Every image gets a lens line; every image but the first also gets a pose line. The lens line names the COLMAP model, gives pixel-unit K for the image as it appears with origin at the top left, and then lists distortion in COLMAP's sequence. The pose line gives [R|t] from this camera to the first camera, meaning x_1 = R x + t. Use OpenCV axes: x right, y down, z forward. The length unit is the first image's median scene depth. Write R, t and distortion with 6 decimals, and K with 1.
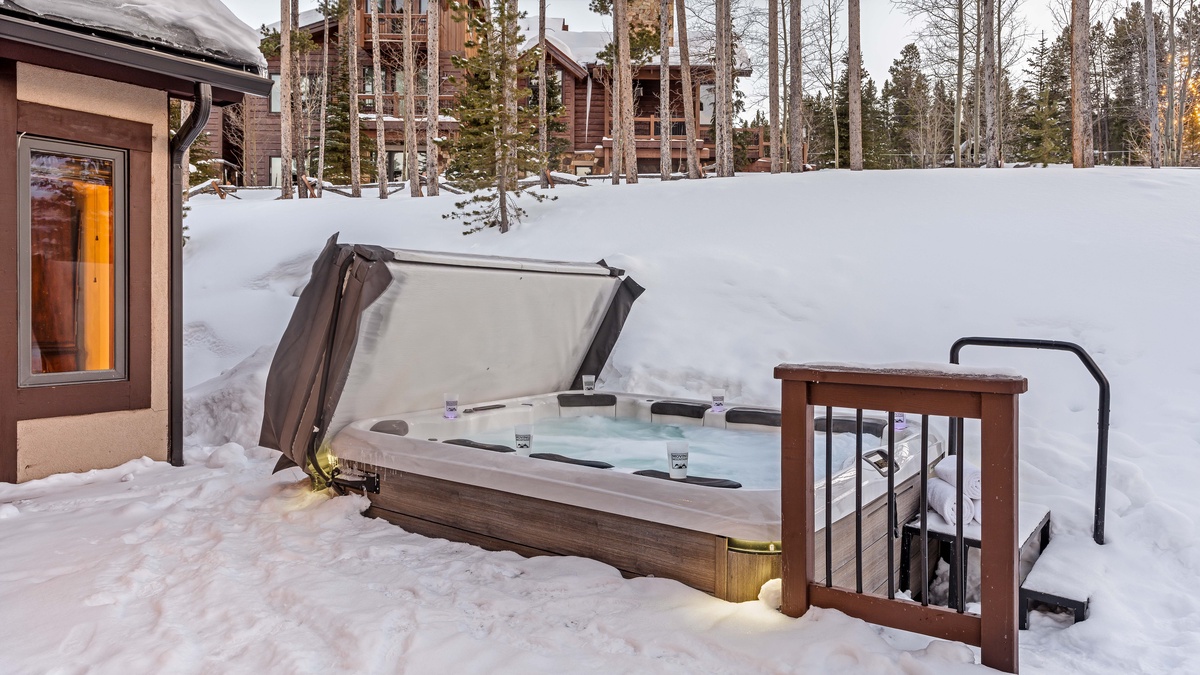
lens RADIAL K [[790.1, 0, 600.0], [0, 790.1, 337.5], [0, 0, 1]] dist [0.001293, 0.001918]
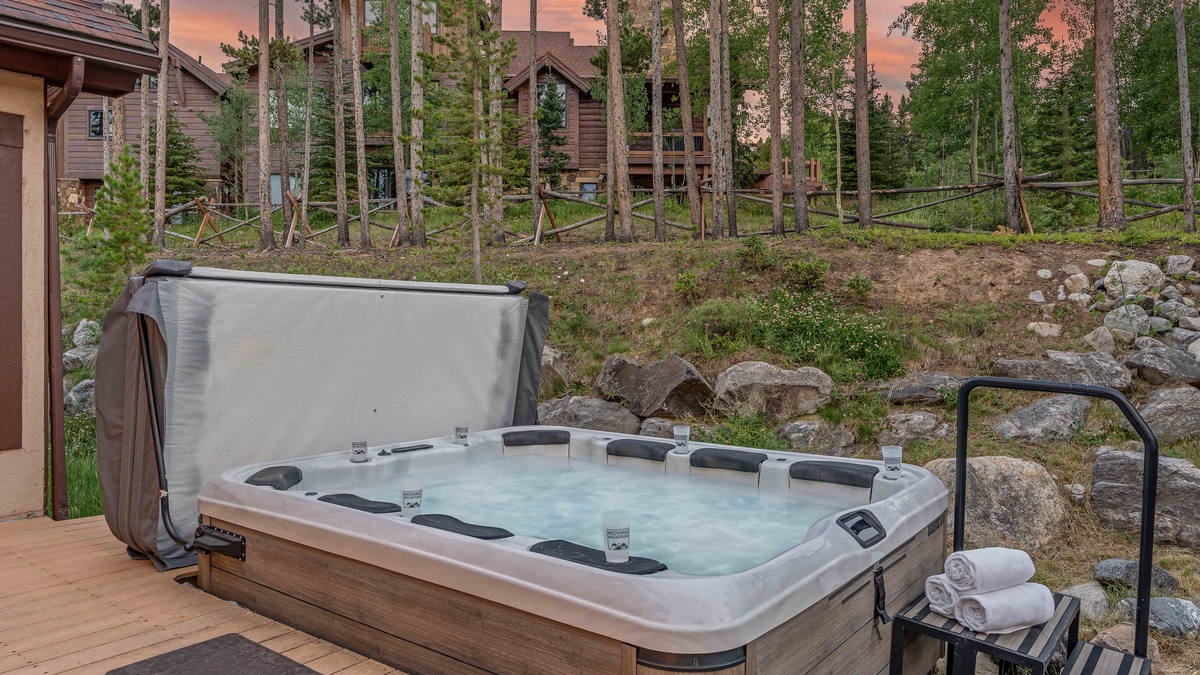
lens RADIAL K [[774.6, 0, 640.1], [0, 774.6, 334.8], [0, 0, 1]] dist [-0.001277, -0.003059]
pose [[0.999993, 0.000693, 0.003714, 0.065025], [-0.000569, 0.999448, -0.033230, -0.003226], [-0.003735, 0.033228, 0.999441, 0.113103]]
